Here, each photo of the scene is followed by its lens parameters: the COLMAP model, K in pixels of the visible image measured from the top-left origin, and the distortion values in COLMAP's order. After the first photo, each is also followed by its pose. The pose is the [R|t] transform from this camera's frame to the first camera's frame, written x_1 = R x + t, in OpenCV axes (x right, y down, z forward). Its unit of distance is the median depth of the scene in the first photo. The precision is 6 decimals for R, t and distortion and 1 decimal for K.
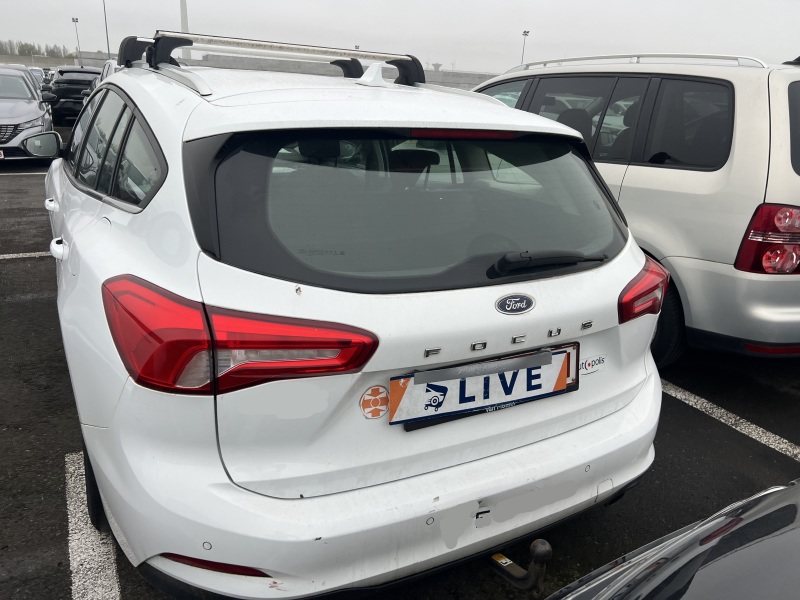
lens RADIAL K [[598.3, 0, 400.0], [0, 598.3, 300.0], [0, 0, 1]] dist [0.067702, -0.072546]
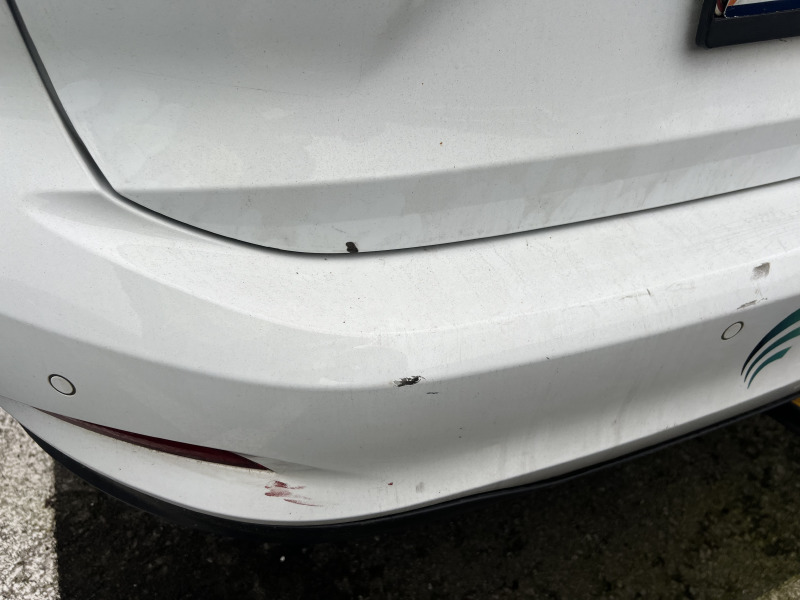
lens RADIAL K [[640.9, 0, 400.0], [0, 640.9, 300.0], [0, 0, 1]] dist [0.059624, -0.072877]
pose [[0.995884, 0.038919, -0.081861, -0.106140], [-0.005711, 0.928275, 0.371851, 0.218911], [0.090462, -0.369853, 0.924676, 0.660844]]
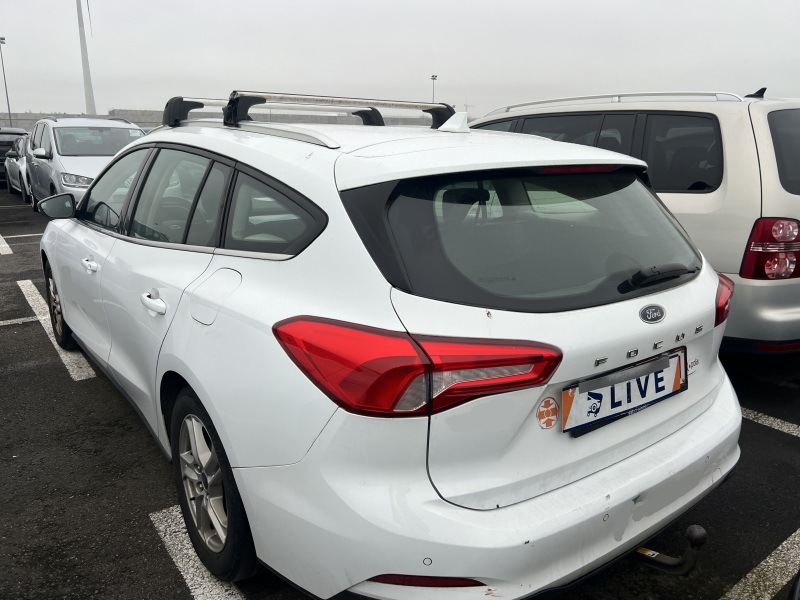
lens RADIAL K [[598.3, 0, 400.0], [0, 598.3, 300.0], [0, 0, 1]] dist [0.067702, -0.072546]
pose [[0.990219, -0.078093, 0.115621, -0.415945], [0.085681, 0.994381, -0.062176, 0.011236], [-0.110116, 0.071474, 0.991346, -0.070748]]
